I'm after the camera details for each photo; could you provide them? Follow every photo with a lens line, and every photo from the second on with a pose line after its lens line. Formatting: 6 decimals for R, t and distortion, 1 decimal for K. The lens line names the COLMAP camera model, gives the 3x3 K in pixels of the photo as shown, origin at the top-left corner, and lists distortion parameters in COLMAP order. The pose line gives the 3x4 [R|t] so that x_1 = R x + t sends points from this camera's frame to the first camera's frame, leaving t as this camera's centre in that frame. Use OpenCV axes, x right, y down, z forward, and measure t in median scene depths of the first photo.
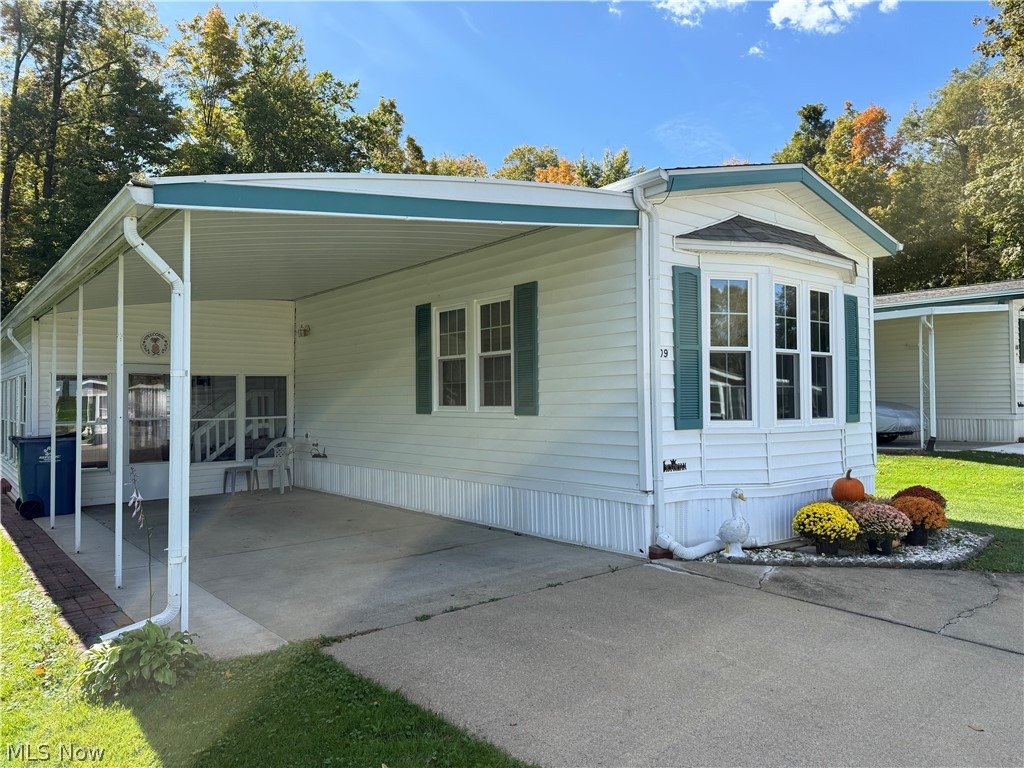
lens RADIAL K [[713.5, 0, 510.9], [0, 713.5, 383.3], [0, 0, 1]] dist [0.056067, -0.065781]
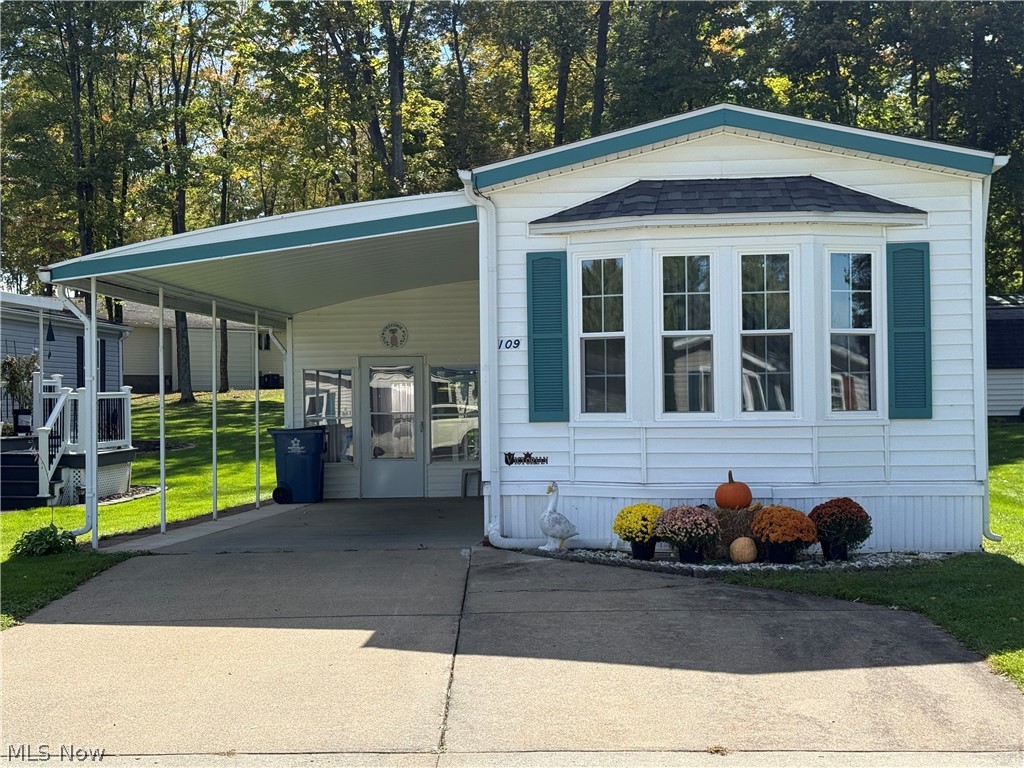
lens RADIAL K [[1408.5, 0, 515.3], [0, 1408.5, 383.8], [0, 0, 1]] dist [0.080677, 0.000000]
pose [[0.721925, -0.011765, -0.691871, 1.117370], [0.025020, 0.999645, 0.009108, -0.003743], [0.691519, -0.023885, 0.721964, -0.286466]]
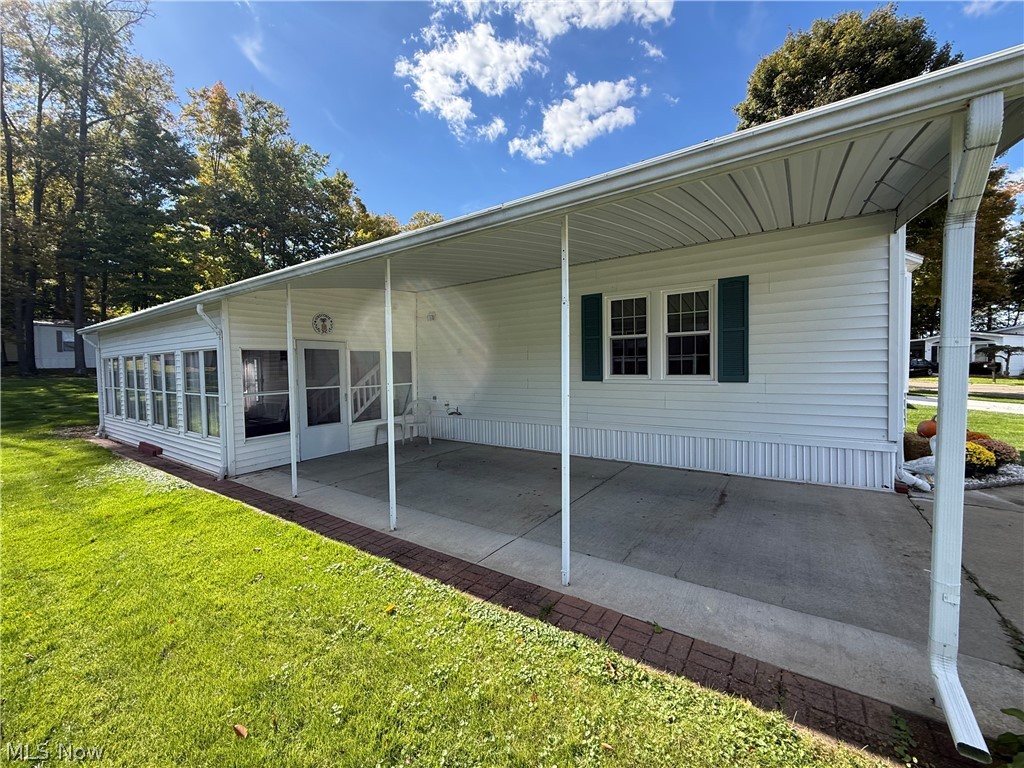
lens RADIAL K [[409.0, 0, 510.4], [0, 409.0, 381.4], [0, 0, 1]] dist [-0.000982, 0.000772]
pose [[0.962372, -0.015321, 0.271305, -0.473254], [0.000027, 0.998415, 0.056287, 0.001985], [-0.271737, -0.054161, 0.960846, 0.345543]]
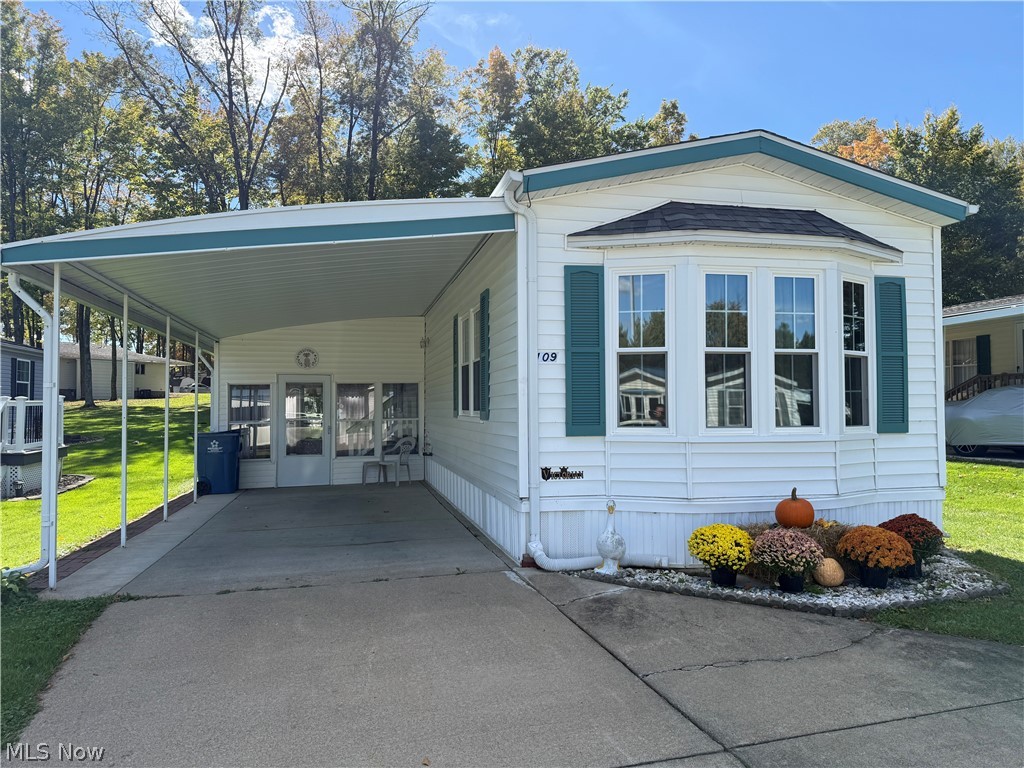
lens RADIAL K [[713.5, 0, 512.6], [0, 713.5, 385.4], [0, 0, 1]] dist [0.056067, -0.065781]
pose [[0.900896, -0.009615, -0.433928, 0.421034], [0.008723, 0.999954, -0.004048, -0.000046], [0.433946, -0.000139, 0.900939, 0.077519]]
